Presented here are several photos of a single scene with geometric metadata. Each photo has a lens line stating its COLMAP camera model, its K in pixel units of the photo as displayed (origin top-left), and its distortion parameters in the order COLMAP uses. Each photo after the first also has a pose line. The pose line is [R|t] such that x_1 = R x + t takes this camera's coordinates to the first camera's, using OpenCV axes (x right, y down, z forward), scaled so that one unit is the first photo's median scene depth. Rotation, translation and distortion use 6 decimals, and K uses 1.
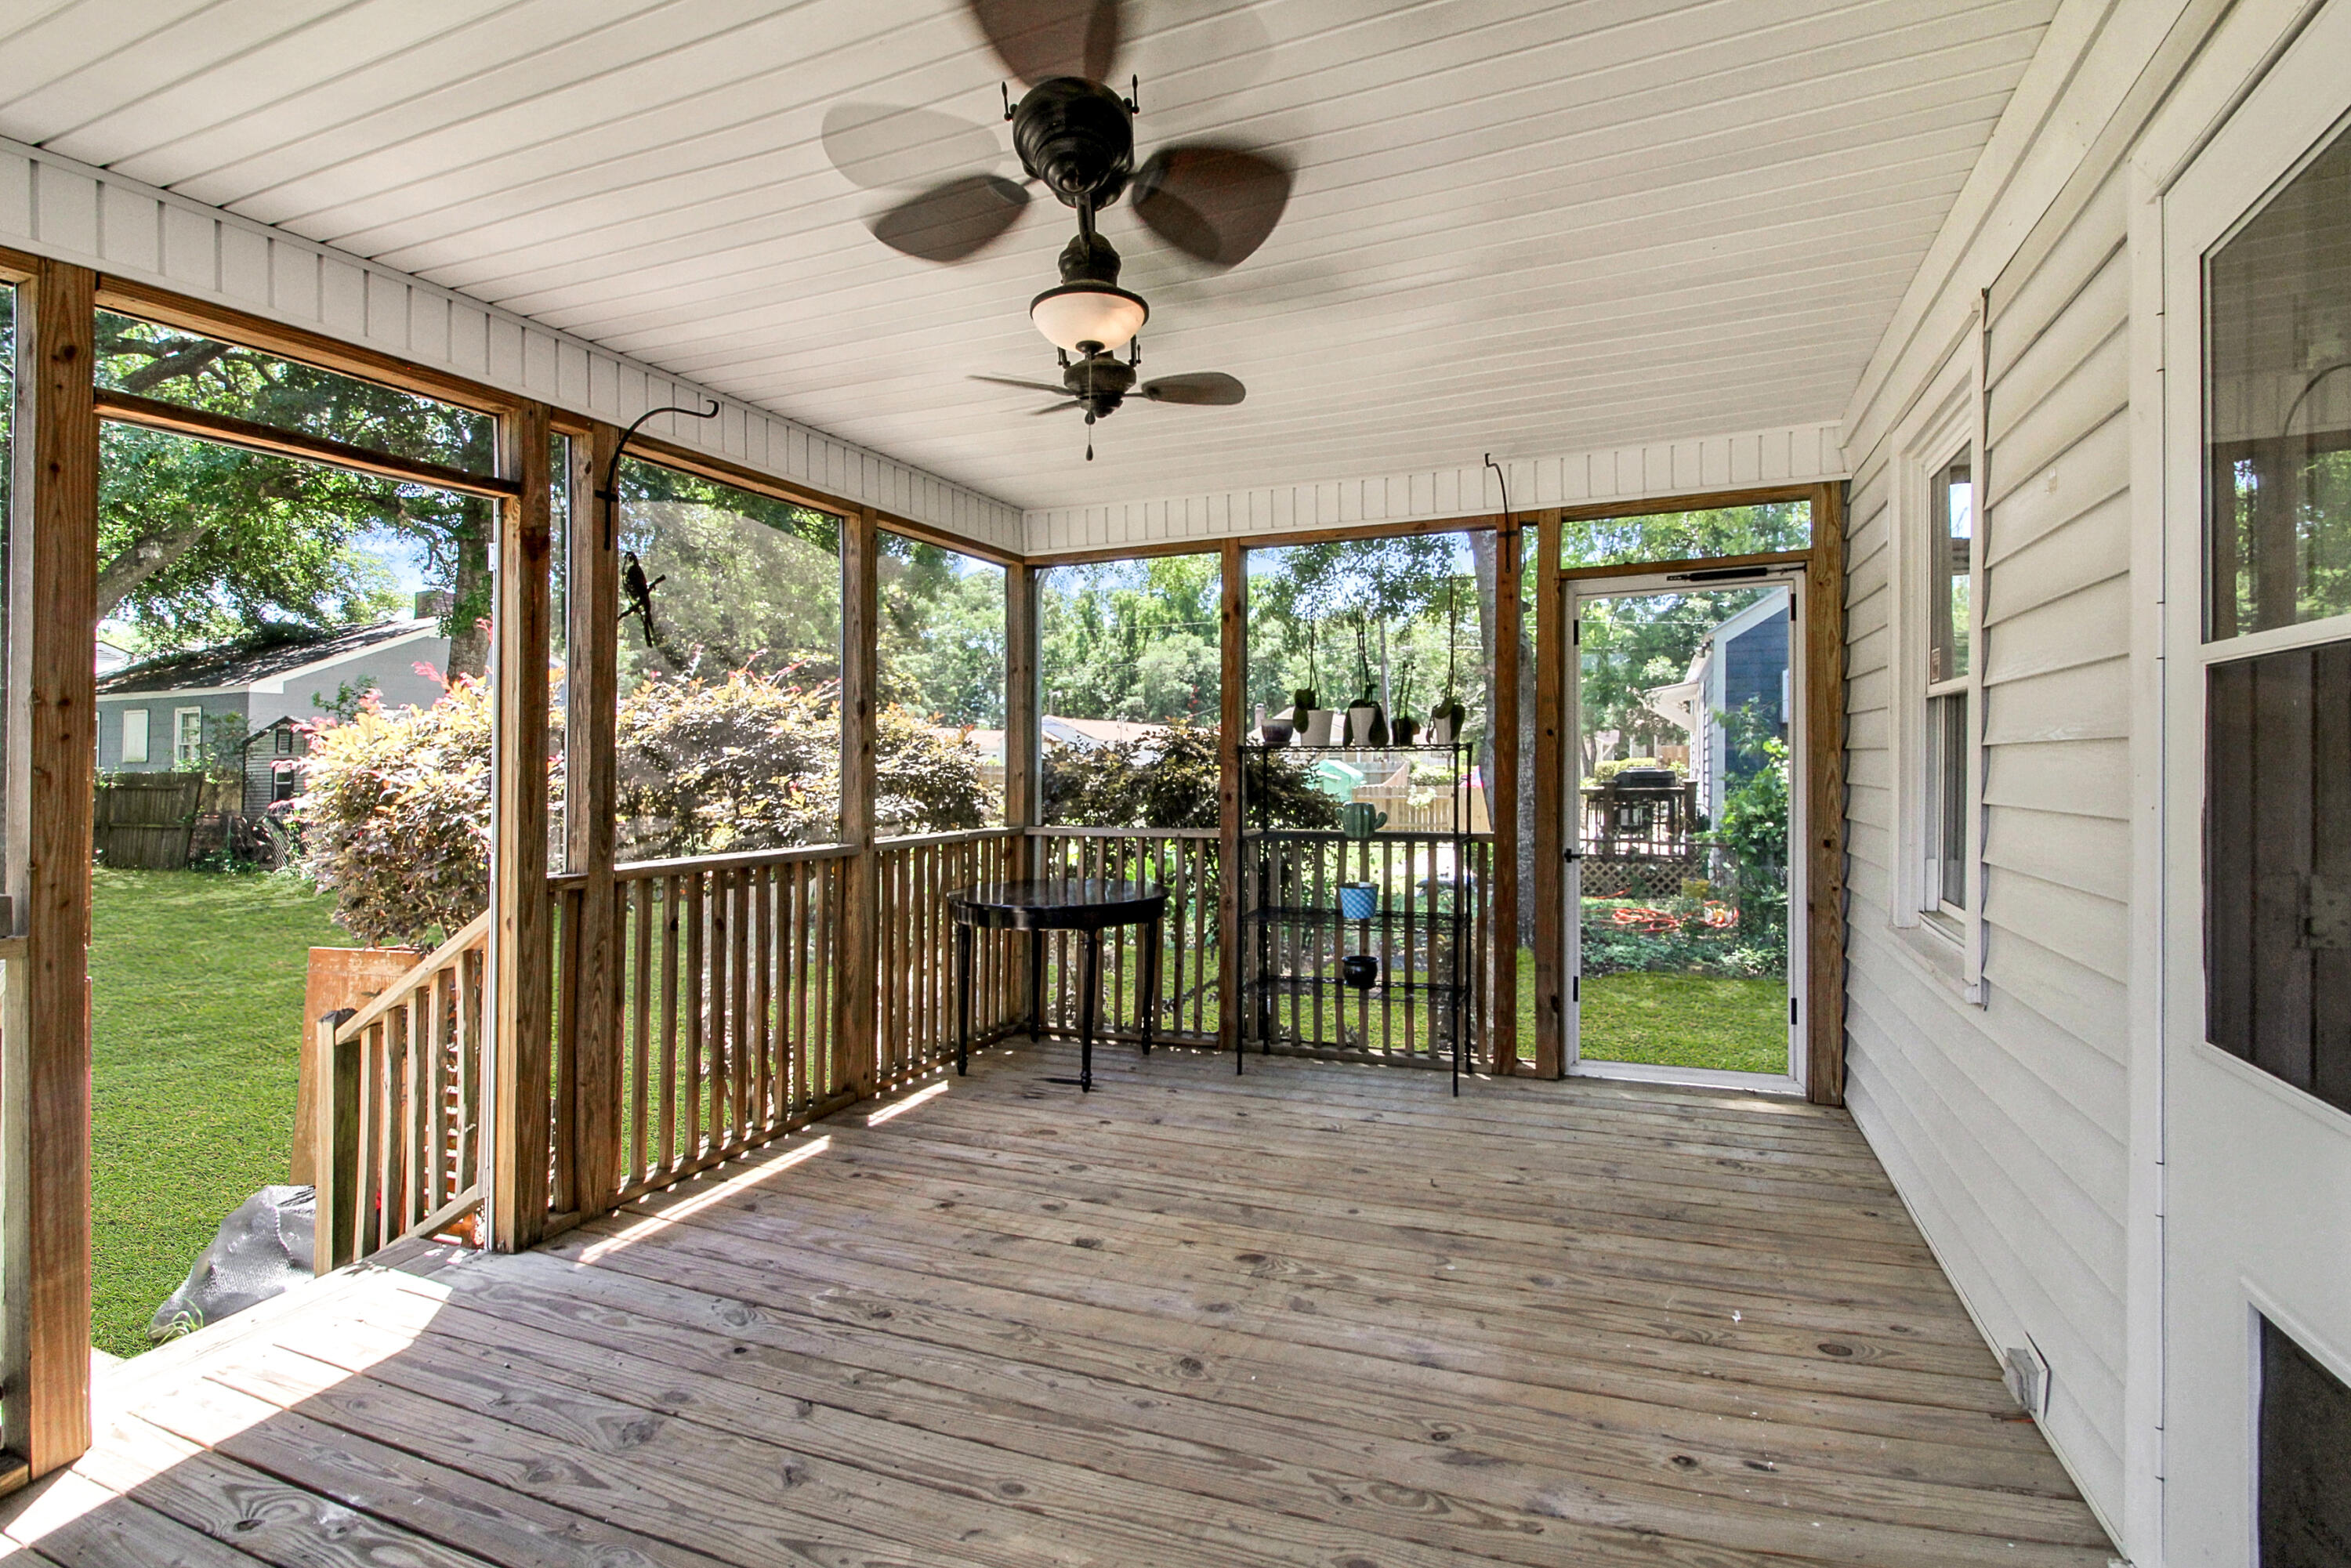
lens RADIAL K [[1113.7, 0, 1182.7], [0, 1113.7, 775.4], [0, 0, 1]] dist [0.000968, -0.000006]
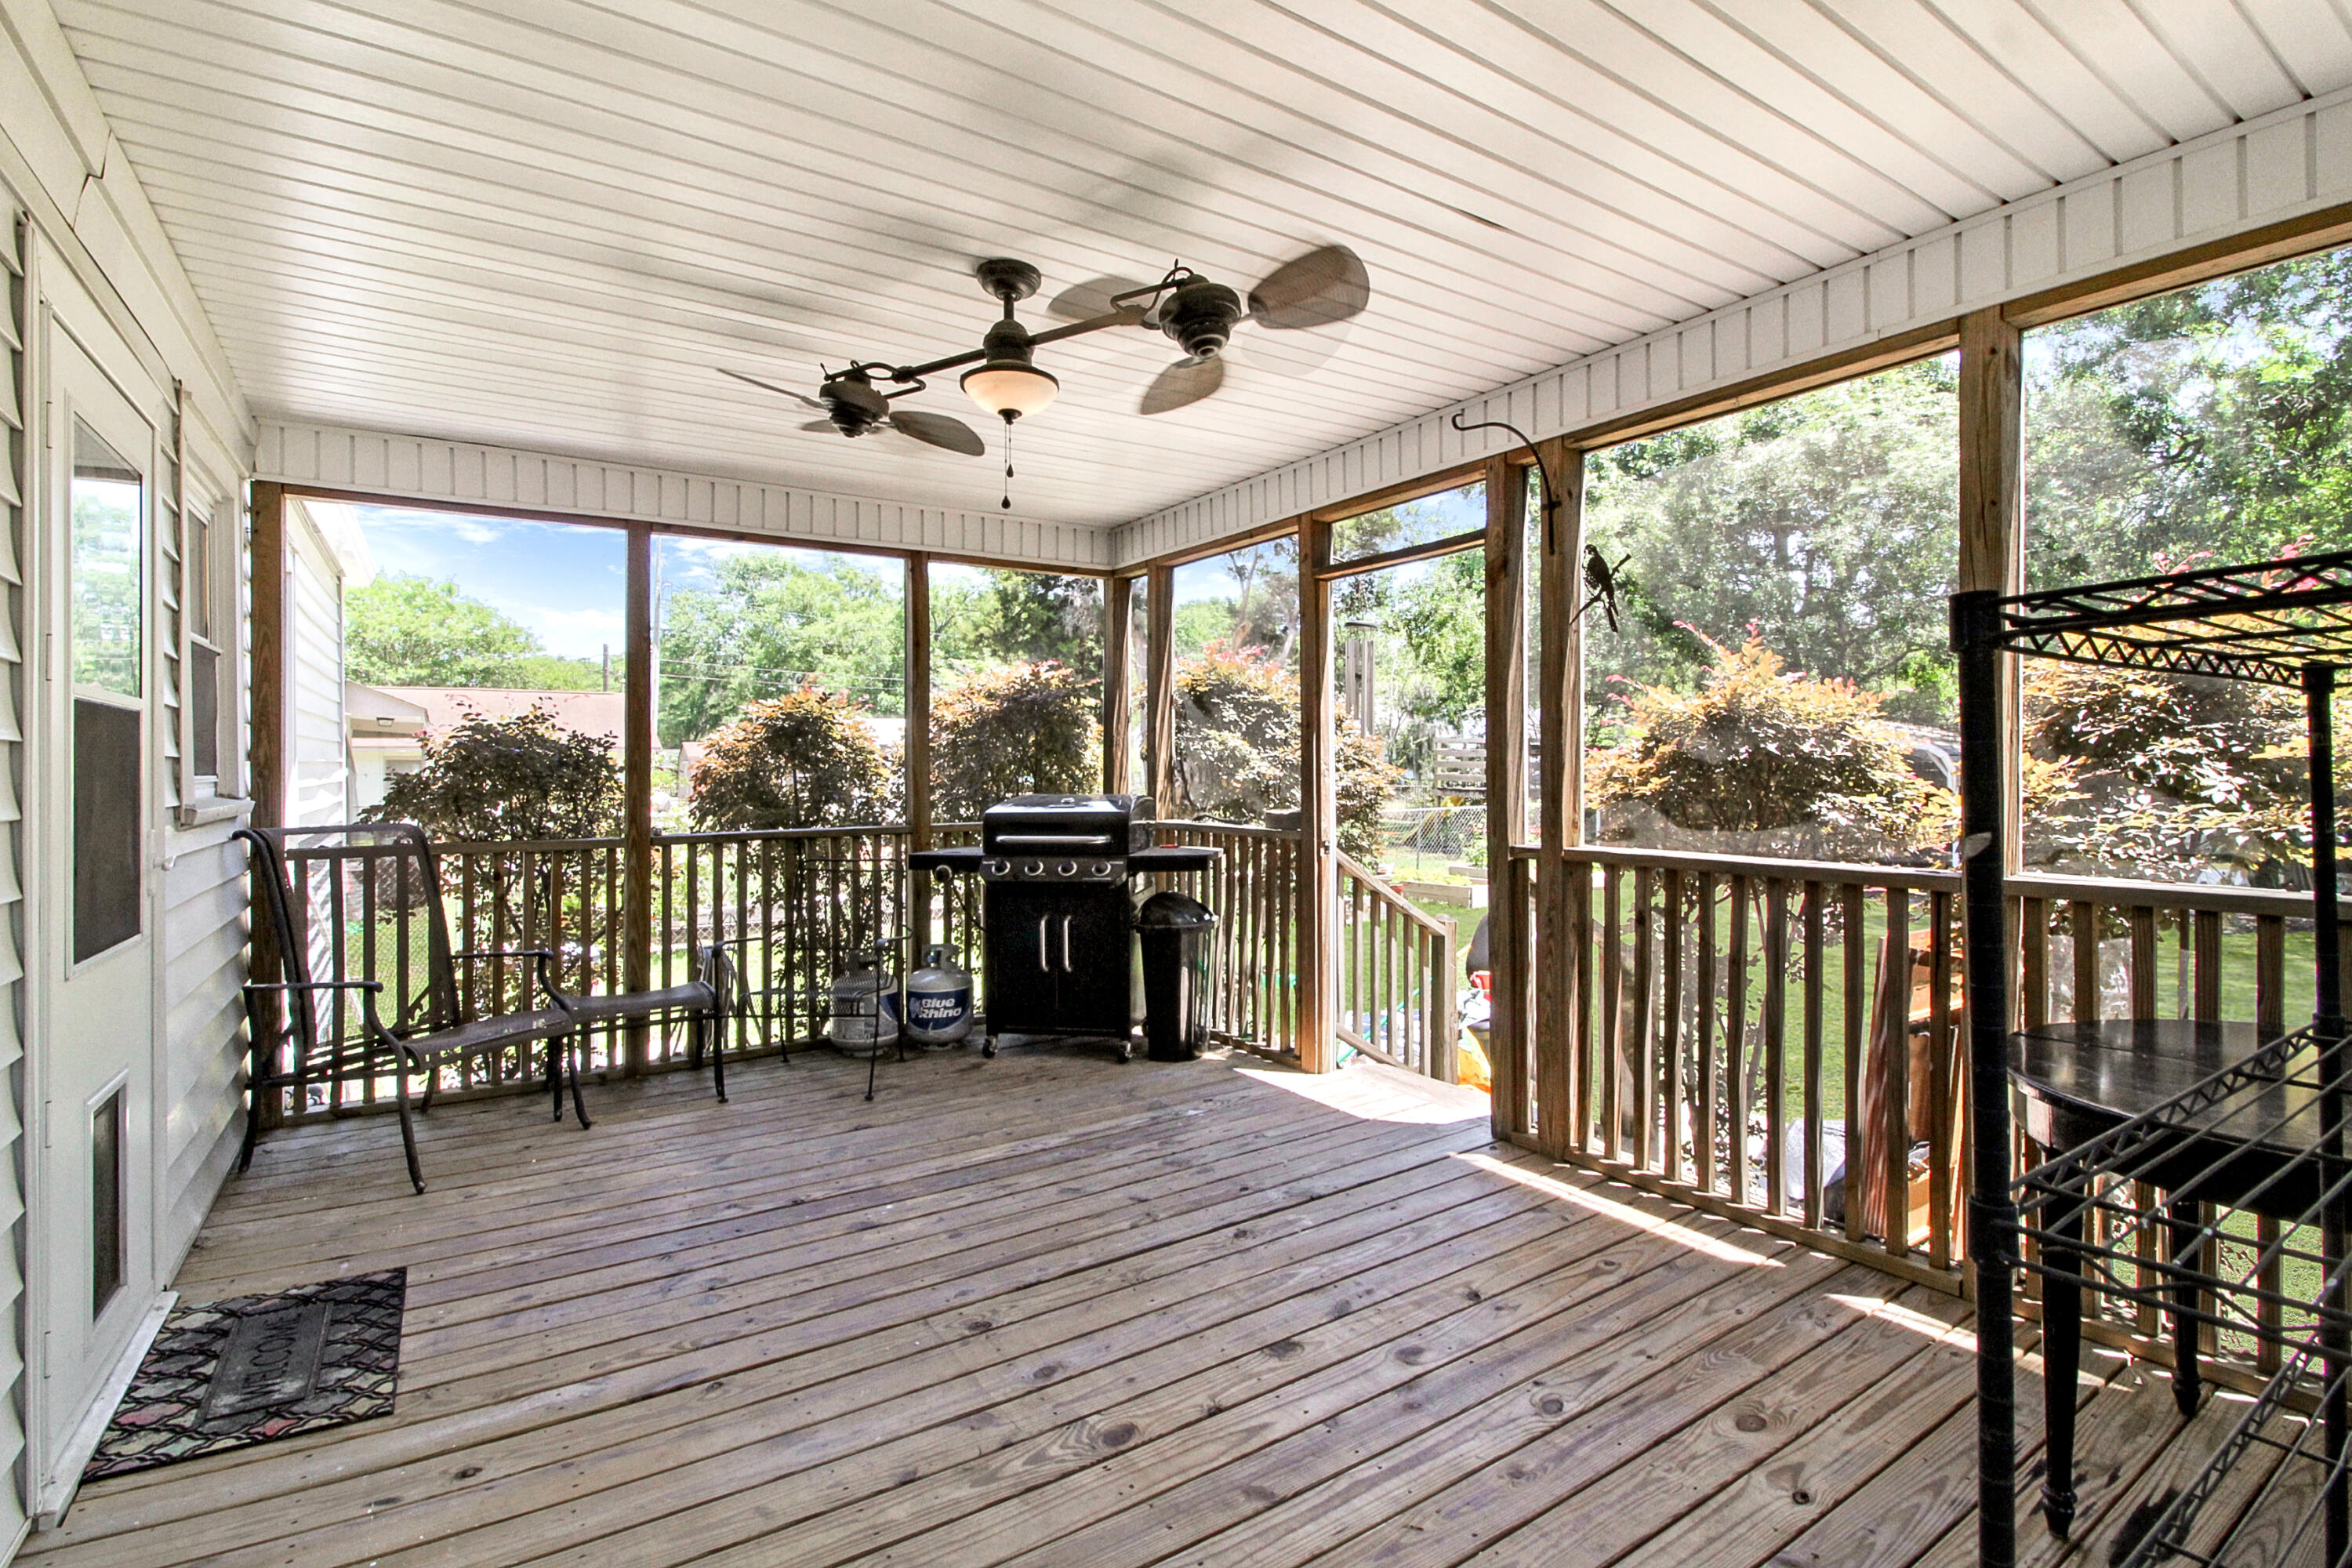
lens RADIAL K [[1114.2, 0, 1241.4], [0, 1114.2, 759.8], [0, 0, 1]] dist [0.000968, -0.000006]
pose [[-0.532204, 0.011232, -0.846542, 0.566000], [0.007965, 0.999934, 0.008260, -0.012998], [0.846579, -0.002347, -0.532258, 1.303922]]
